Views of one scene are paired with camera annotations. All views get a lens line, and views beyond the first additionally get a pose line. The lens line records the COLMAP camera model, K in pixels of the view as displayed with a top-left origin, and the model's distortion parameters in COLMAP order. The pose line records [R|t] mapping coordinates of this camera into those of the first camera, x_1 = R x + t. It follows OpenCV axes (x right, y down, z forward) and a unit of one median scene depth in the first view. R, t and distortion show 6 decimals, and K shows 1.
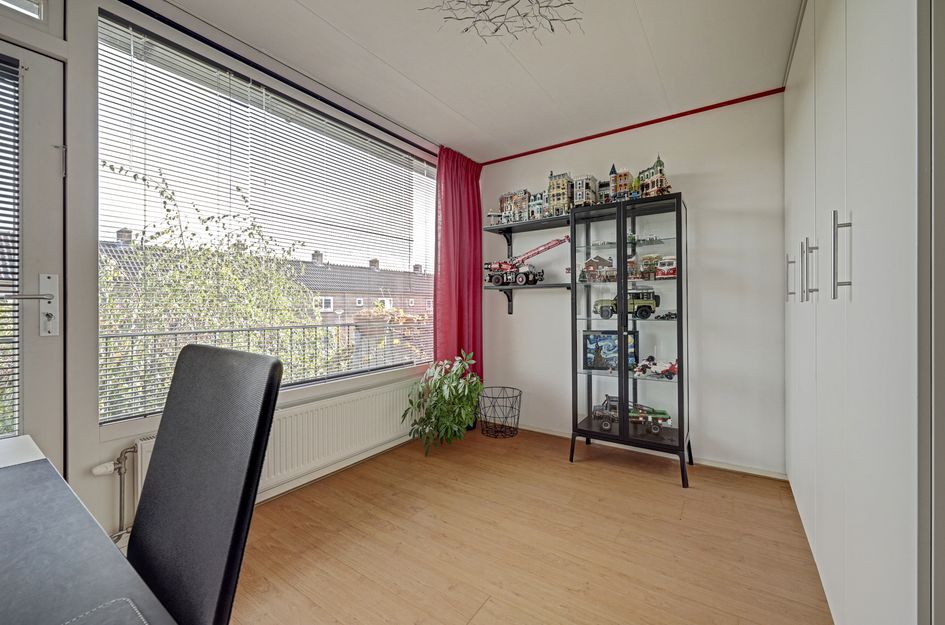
lens RADIAL K [[375.8, 0, 471.1], [0, 375.8, 306.5], [0, 0, 1]] dist [-0.000969, -0.000083]
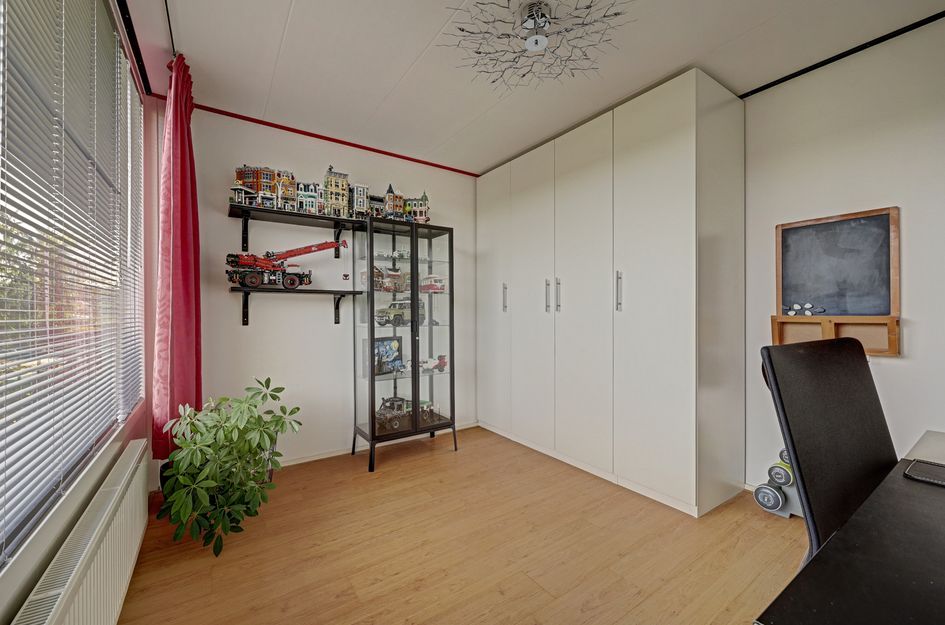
lens RADIAL K [[383.6, 0, 472.5], [0, 383.6, 312.5], [0, 0, 1]] dist [-0.000485, -0.000052]
pose [[0.362732, 0.004303, 0.931883, -0.589587], [0.004051, 0.999973, -0.006194, 0.001279], [-0.931885, 0.006022, 0.362705, 0.391215]]
